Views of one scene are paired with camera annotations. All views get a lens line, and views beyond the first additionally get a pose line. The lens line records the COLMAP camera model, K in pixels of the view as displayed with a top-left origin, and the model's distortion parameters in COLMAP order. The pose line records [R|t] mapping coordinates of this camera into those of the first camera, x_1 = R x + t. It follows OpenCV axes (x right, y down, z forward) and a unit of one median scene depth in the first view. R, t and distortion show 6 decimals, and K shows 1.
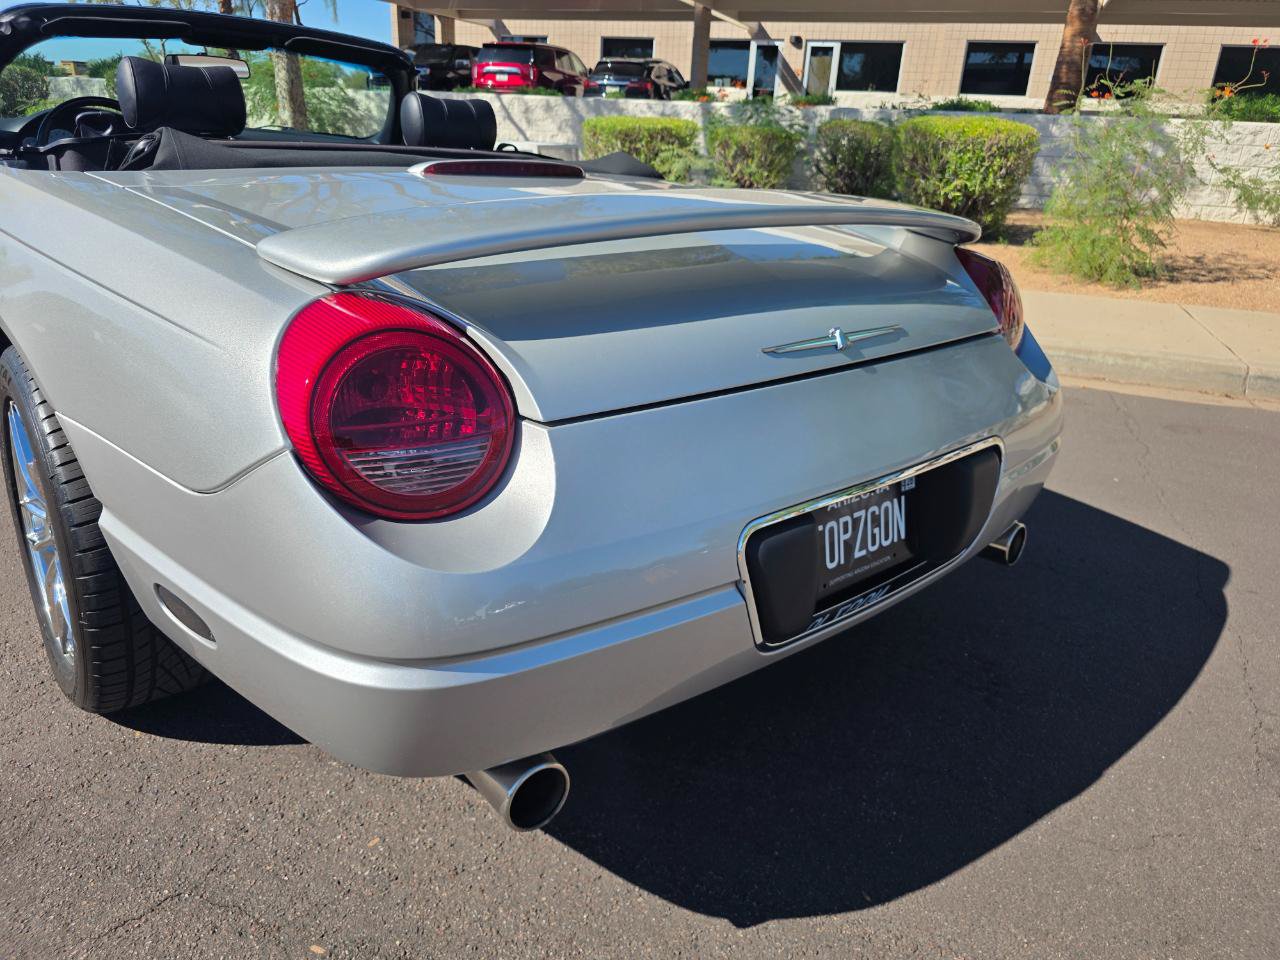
lens RADIAL K [[904.2, 0, 623.3], [0, 904.2, 479.3], [0, 0, 1]] dist [0.039956, -0.038357]
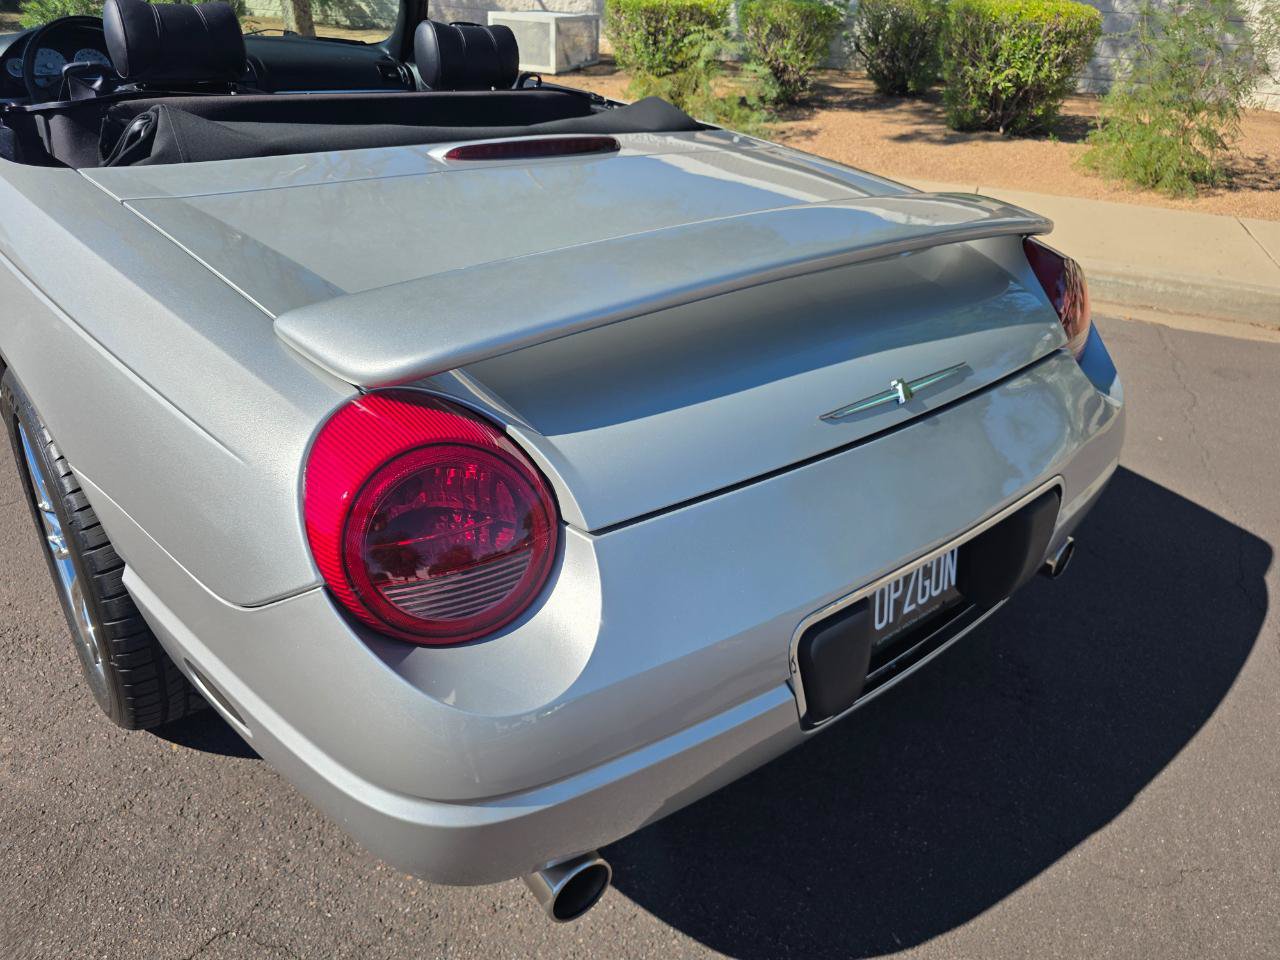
lens RADIAL K [[902.7, 0, 625.2], [0, 902.7, 485.8], [0, 0, 1]] dist [0.033545, -0.031601]
pose [[0.999847, 0.012804, -0.011919, -0.021539], [-0.010847, 0.988357, 0.151764, -0.134614], [0.013724, -0.151611, 0.988345, 0.046879]]
